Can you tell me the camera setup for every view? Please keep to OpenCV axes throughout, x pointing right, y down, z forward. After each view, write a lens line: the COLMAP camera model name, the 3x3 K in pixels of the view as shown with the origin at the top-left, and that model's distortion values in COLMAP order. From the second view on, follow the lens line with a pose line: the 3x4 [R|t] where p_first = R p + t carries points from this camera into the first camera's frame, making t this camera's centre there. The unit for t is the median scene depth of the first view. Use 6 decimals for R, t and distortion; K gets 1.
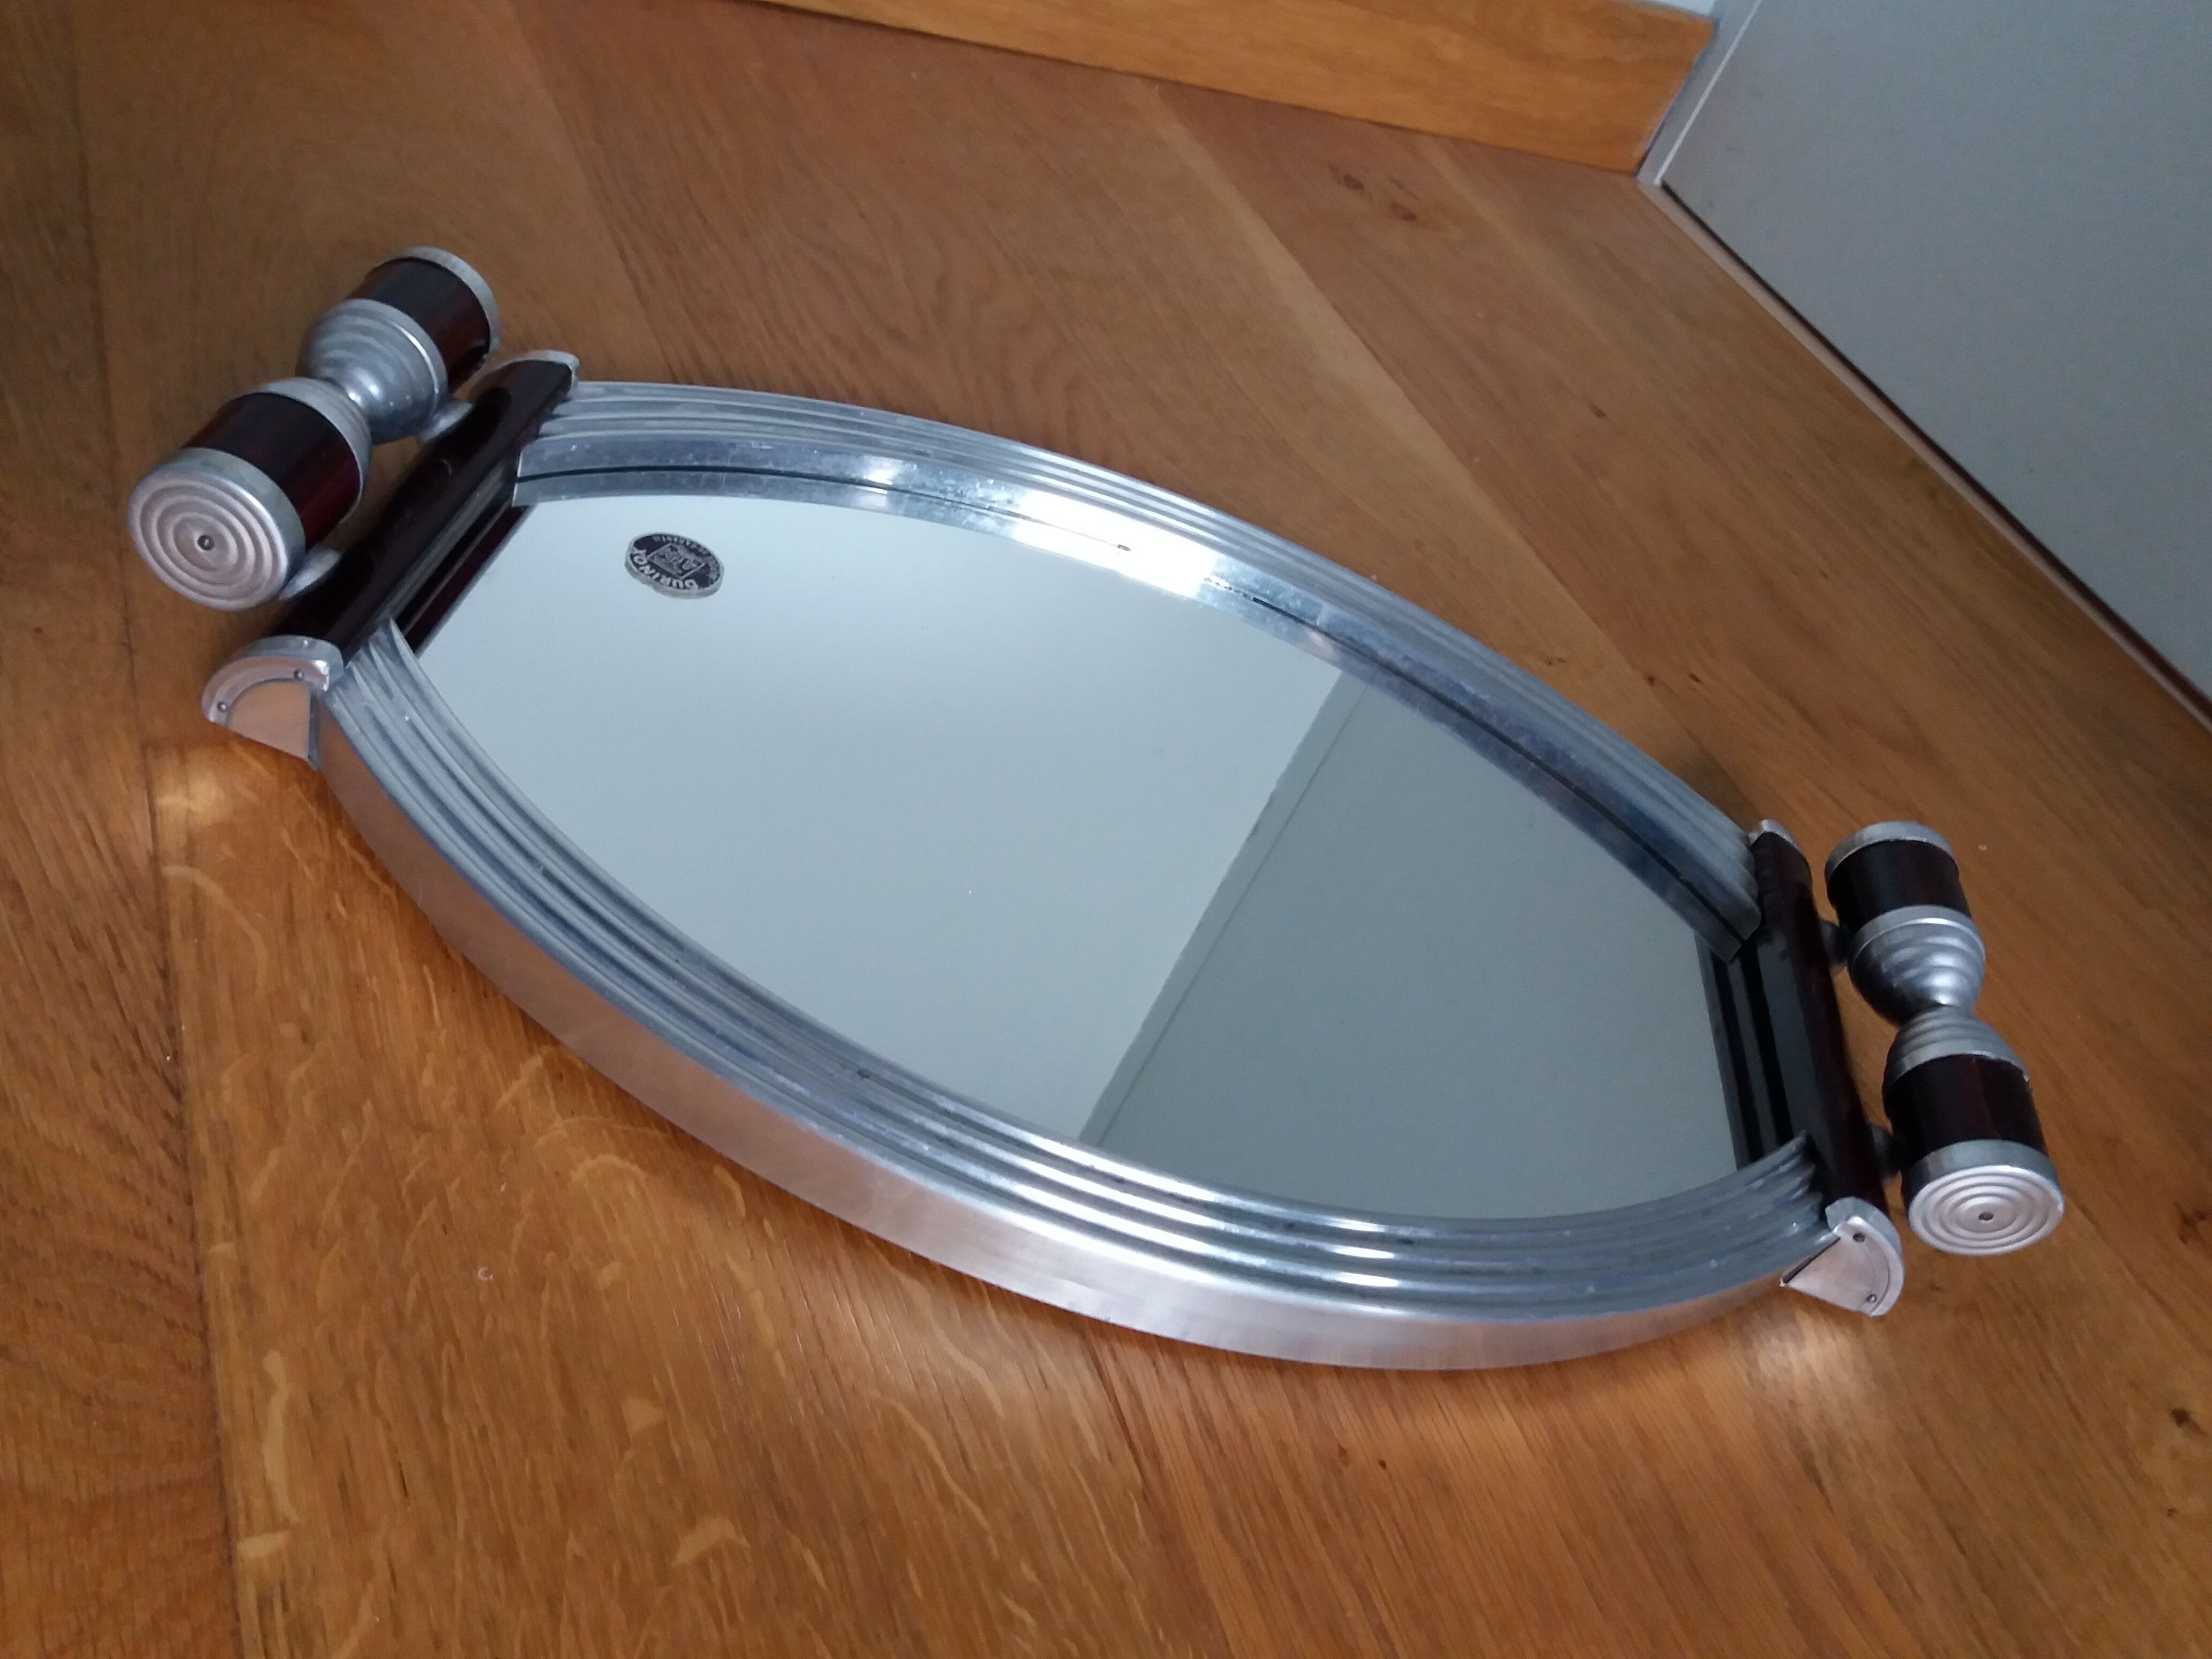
lens RADIAL K [[1956.6, 0, 1111.9], [0, 1956.6, 823.6], [0, 0, 1]] dist [-0.020026, -0.018992]
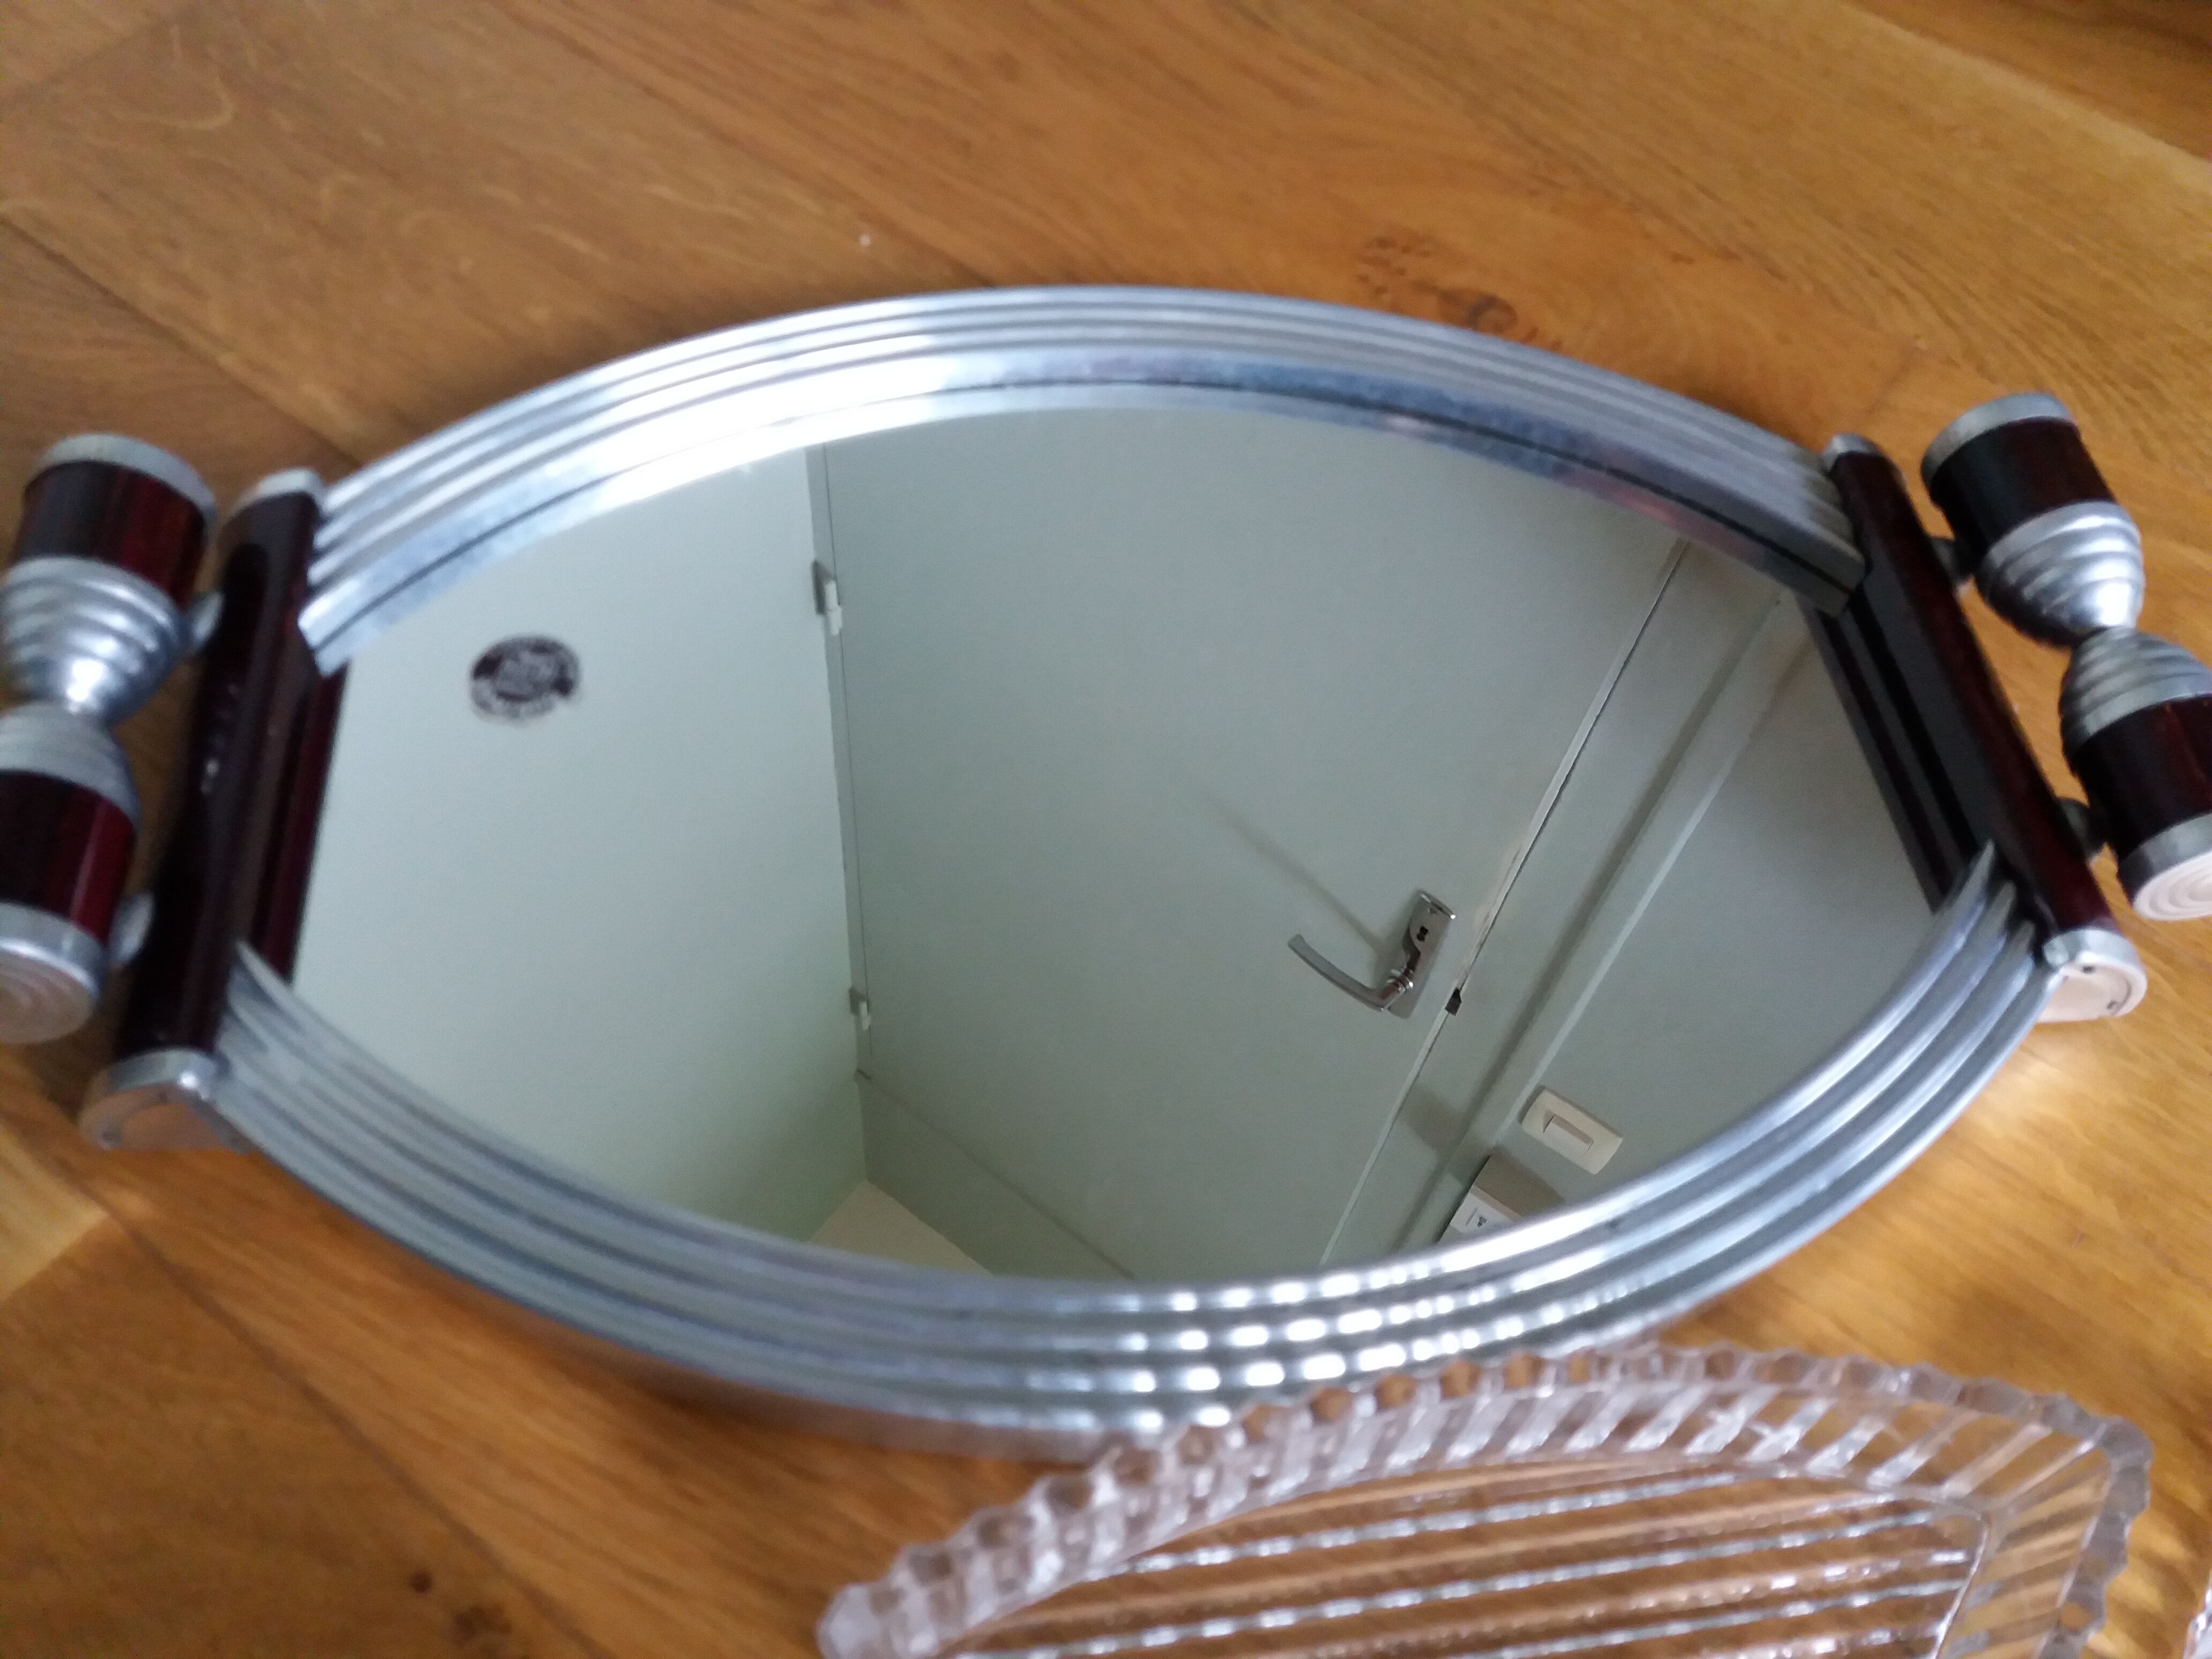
lens RADIAL K [[1817.9, 0, 1117.6], [0, 1817.9, 839.6], [0, 0, 1]] dist [-0.023835, -0.008060]
pose [[0.935226, -0.341041, -0.095096, 0.070760], [0.353622, 0.886539, 0.298330, -0.233434], [-0.017436, -0.312634, 0.949714, 0.253433]]
